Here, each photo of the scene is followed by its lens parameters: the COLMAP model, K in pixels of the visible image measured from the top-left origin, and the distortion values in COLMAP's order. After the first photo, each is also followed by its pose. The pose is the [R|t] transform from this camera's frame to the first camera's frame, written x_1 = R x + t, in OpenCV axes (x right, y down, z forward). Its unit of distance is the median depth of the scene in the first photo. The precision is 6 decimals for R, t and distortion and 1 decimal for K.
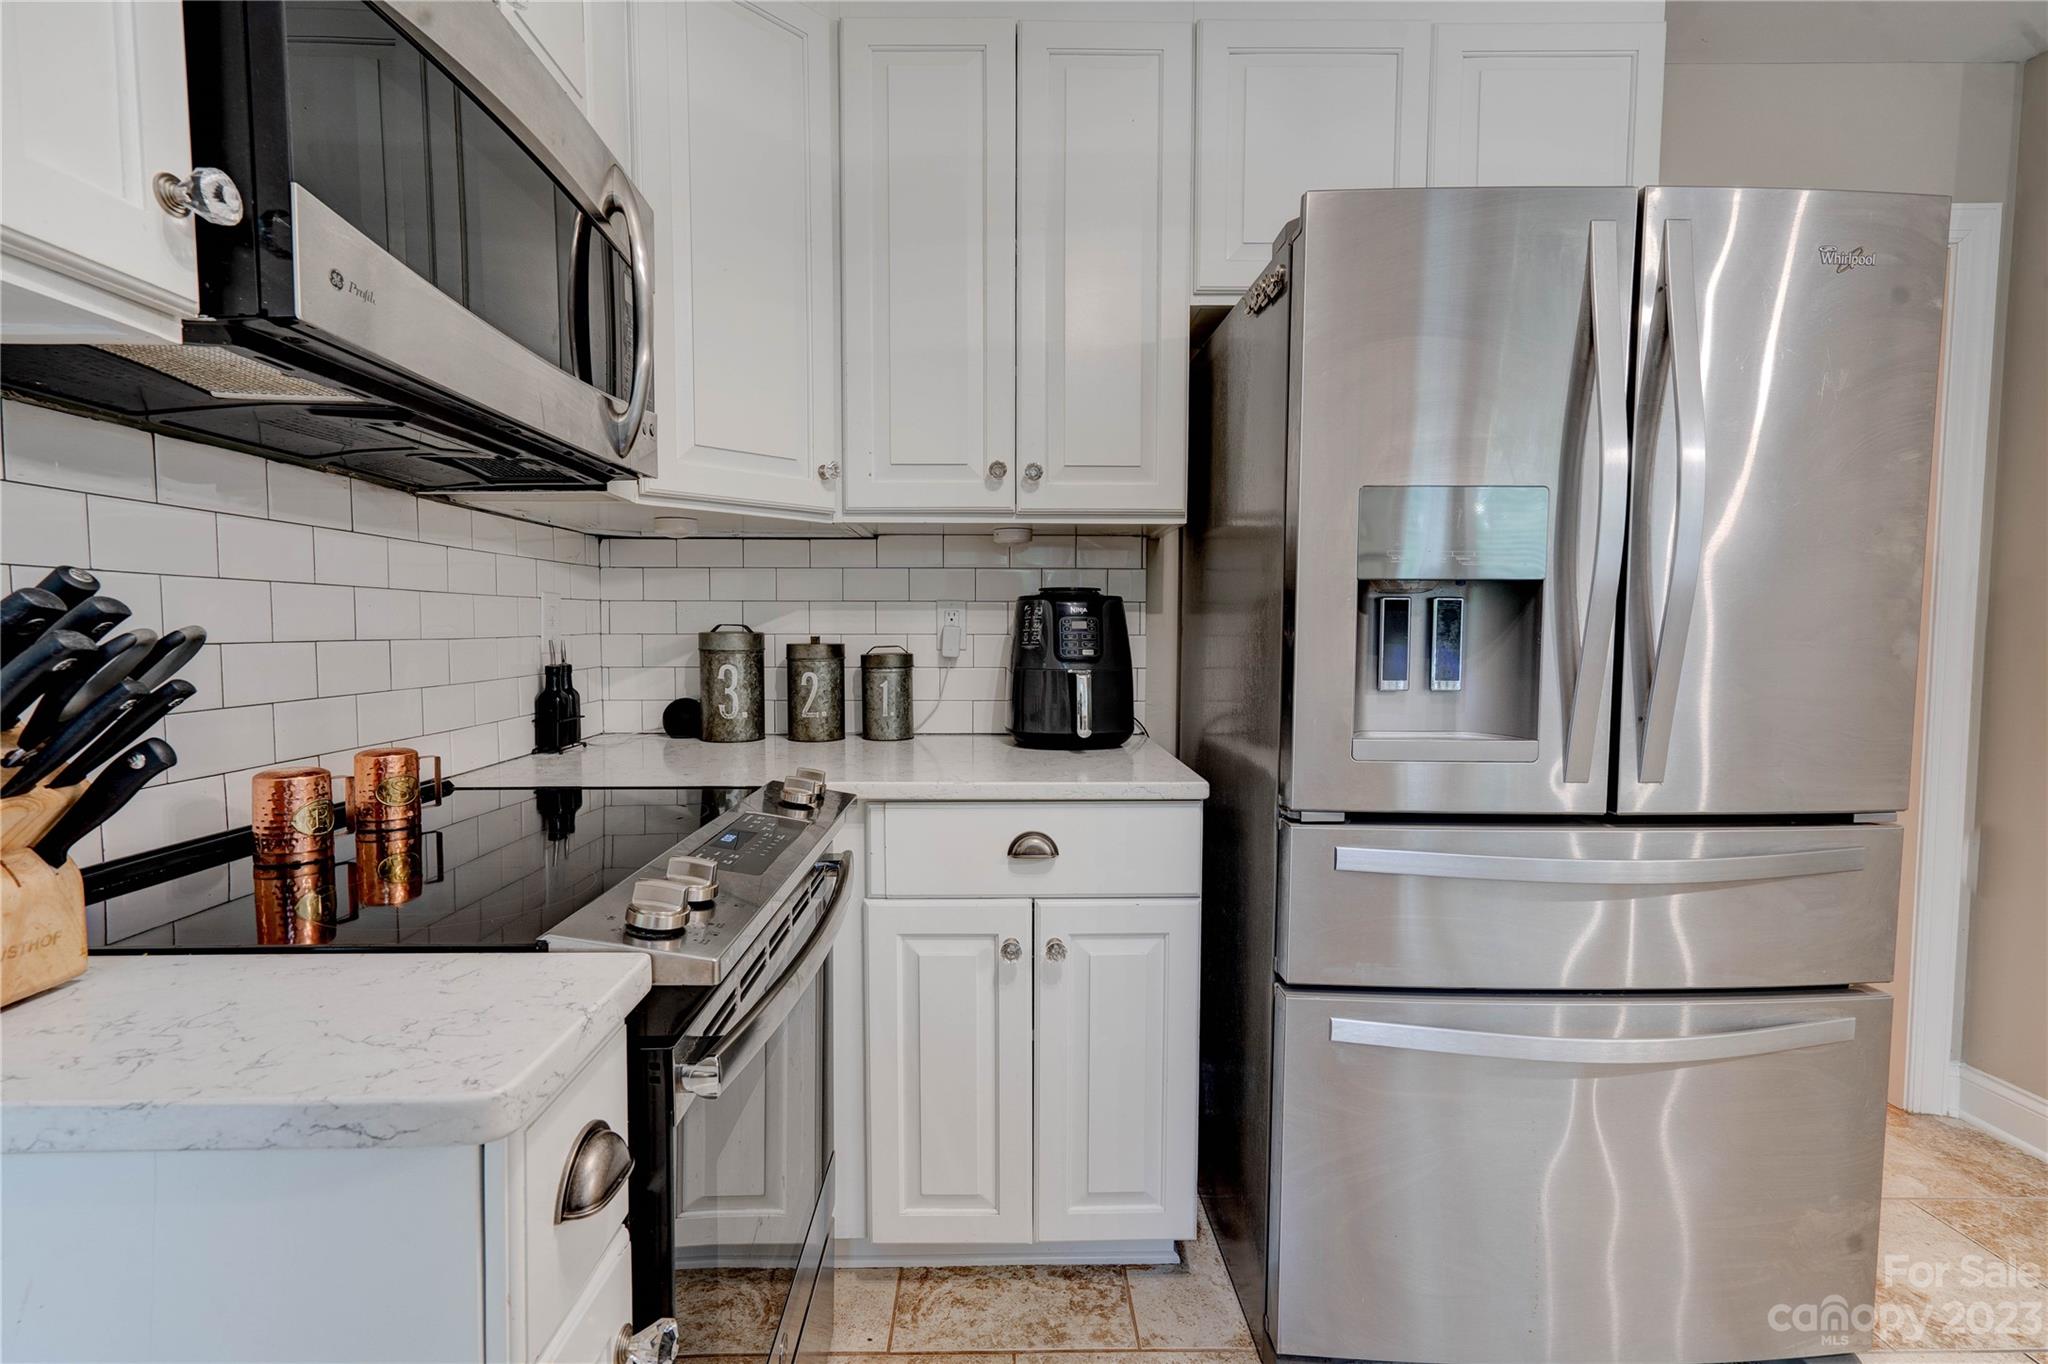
lens RADIAL K [[939.6, 0, 1005.4], [0, 939.6, 680.1], [0, 0, 1]] dist [-0.001885, 0.009693]
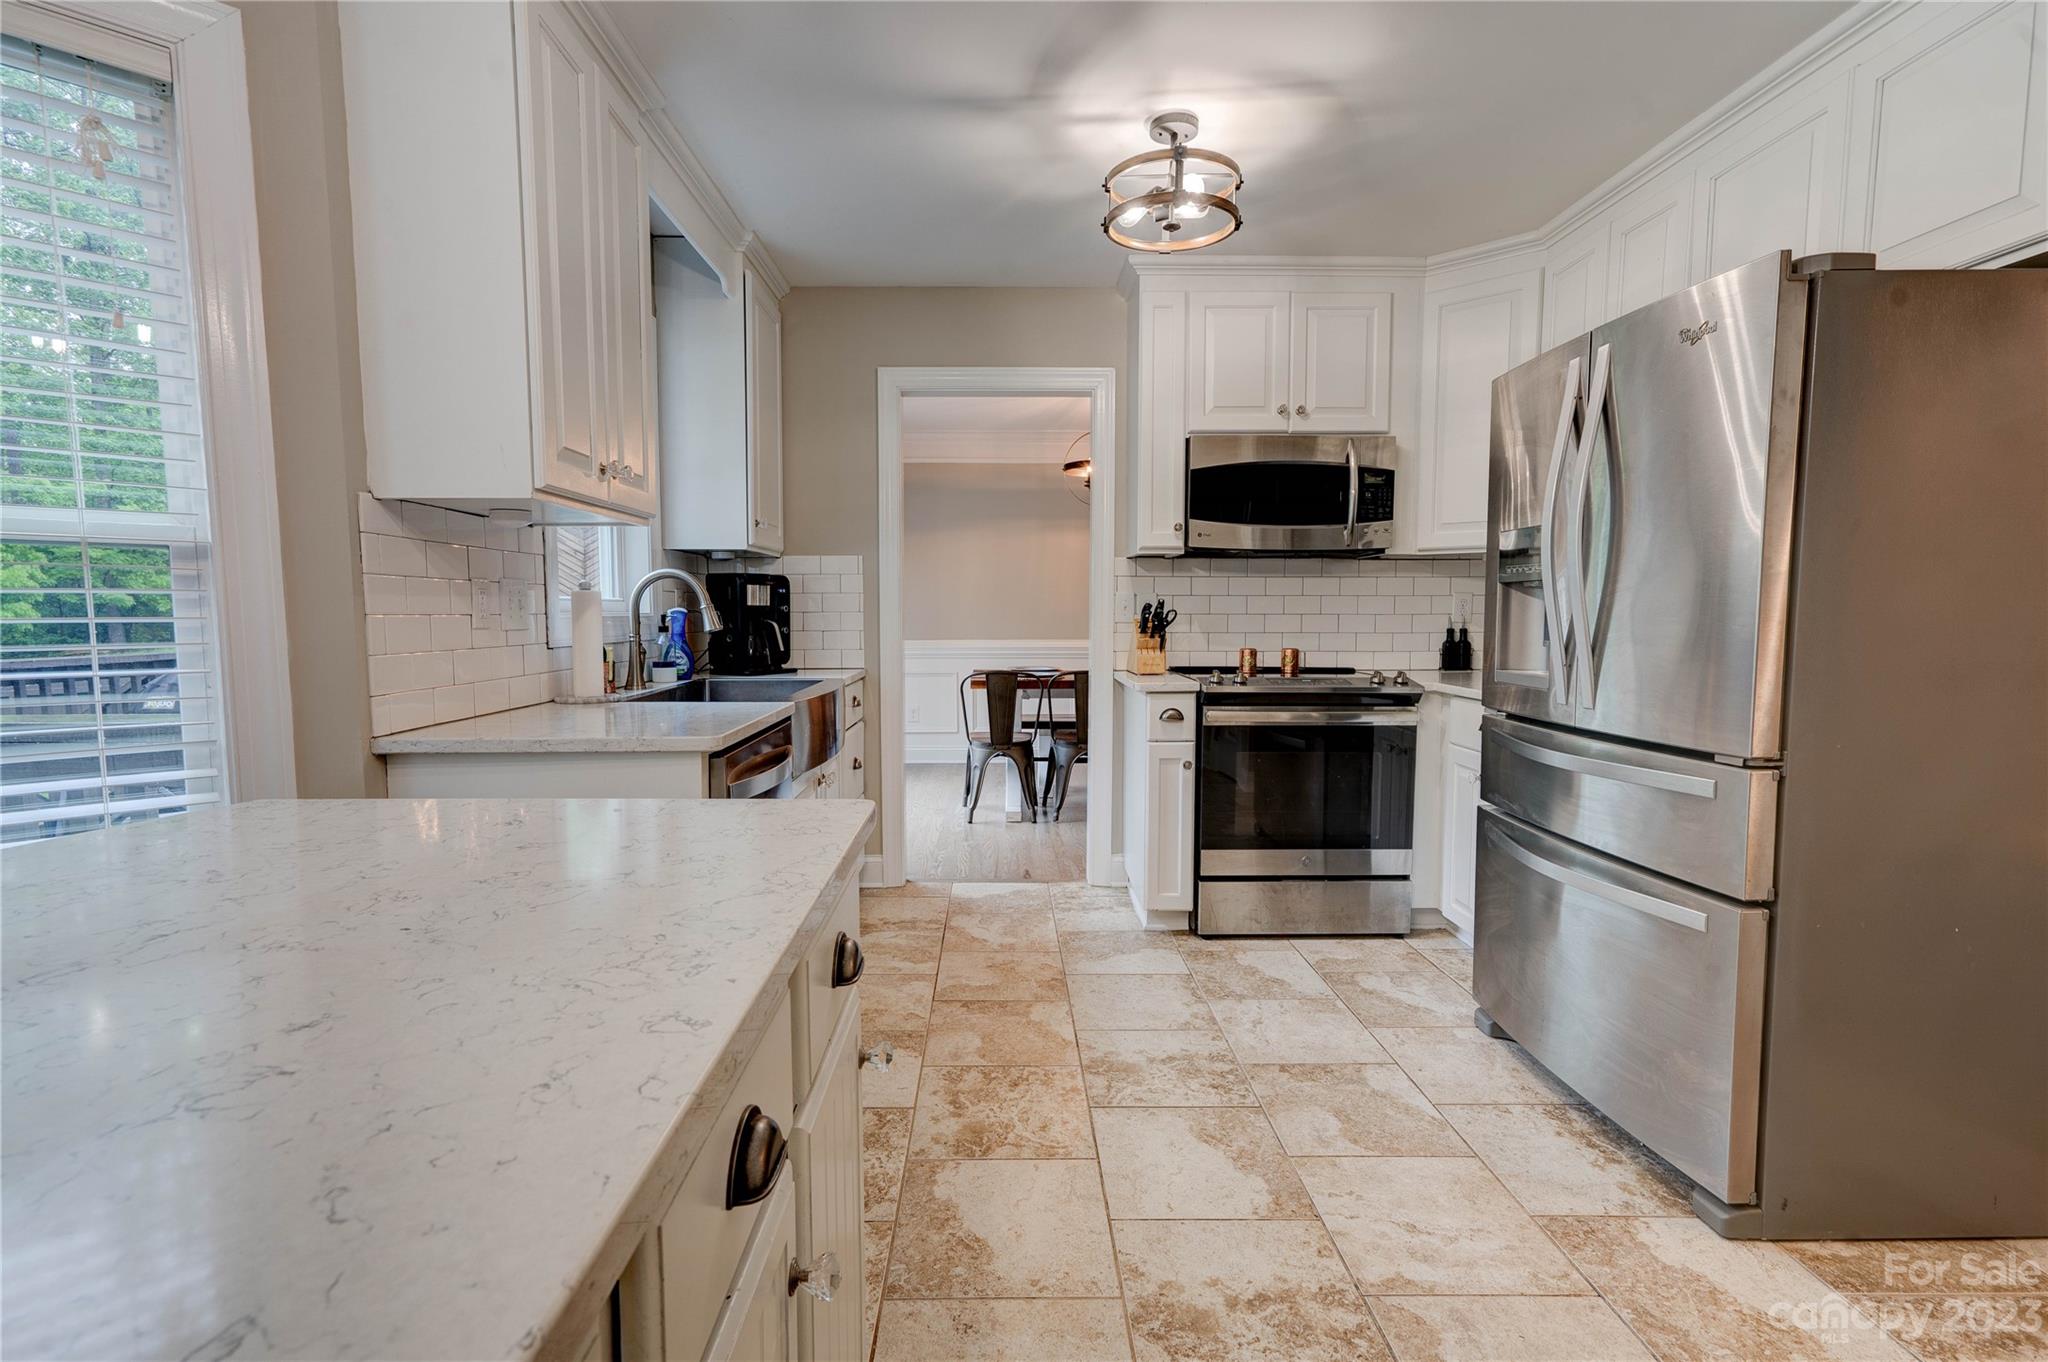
lens RADIAL K [[939.6, 0, 1005.4], [0, 939.6, 679.1], [0, 0, 1]] dist [-0.001885, 0.009693]
pose [[-0.003364, 0.071849, -0.997410, 2.157336], [-0.058238, 0.995709, 0.071923, 0.005588], [0.998297, 0.058329, 0.000835, 0.043357]]
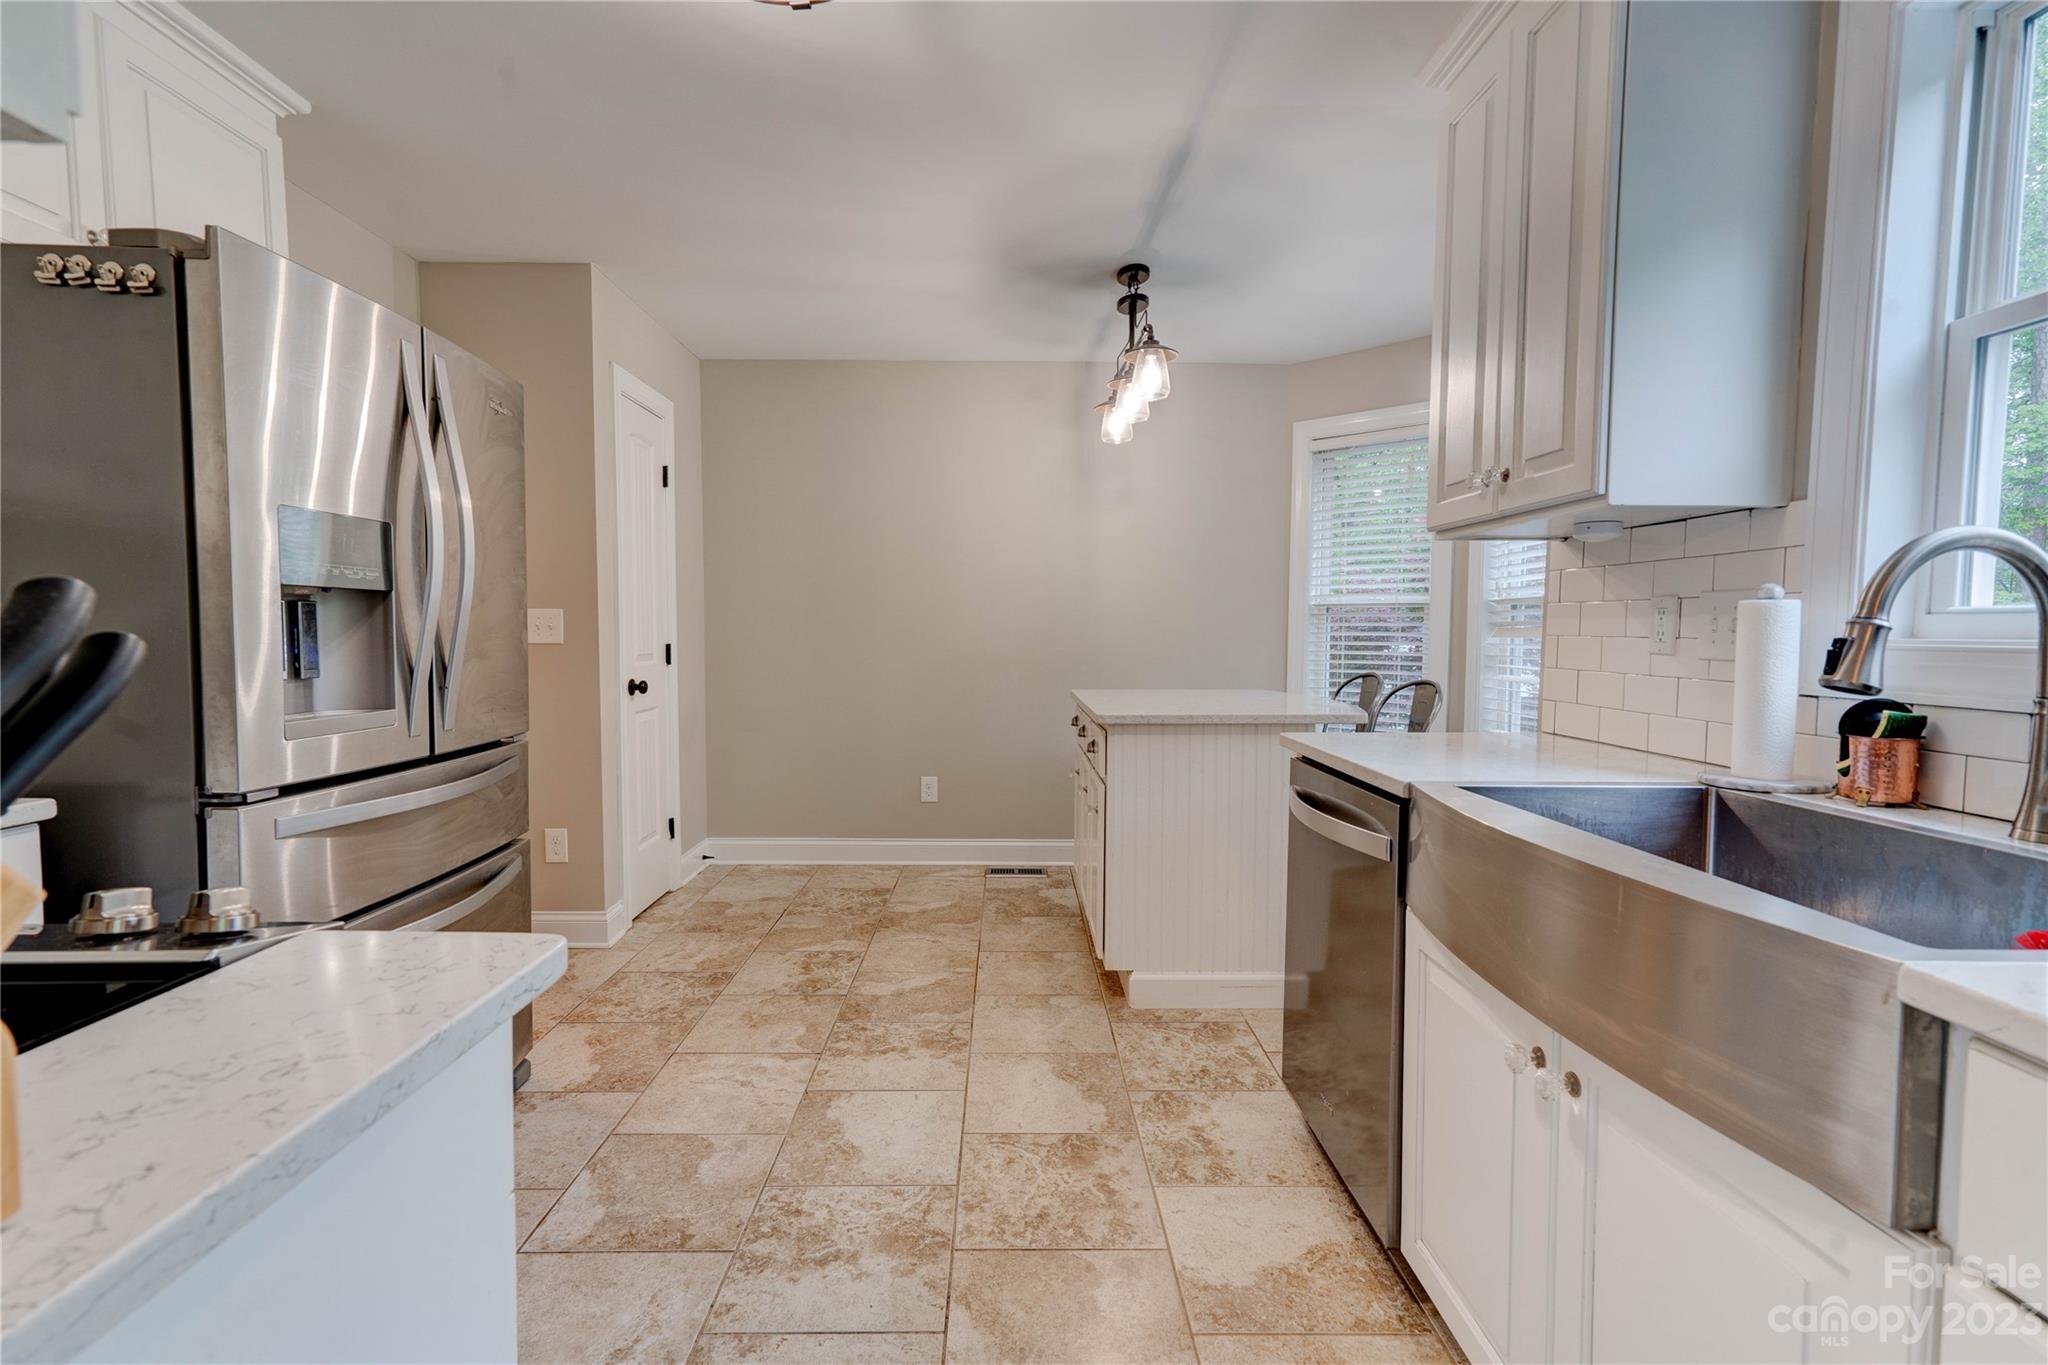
lens RADIAL K [[936.3, 0, 1011.3], [0, 936.3, 679.3], [0, 0, 1]] dist [-0.003563, 0.010337]
pose [[0.004285, -0.057455, 0.998339, -0.776616], [0.054913, 0.996855, 0.057134, -0.006996], [-0.998482, 0.054577, 0.007427, 0.095888]]
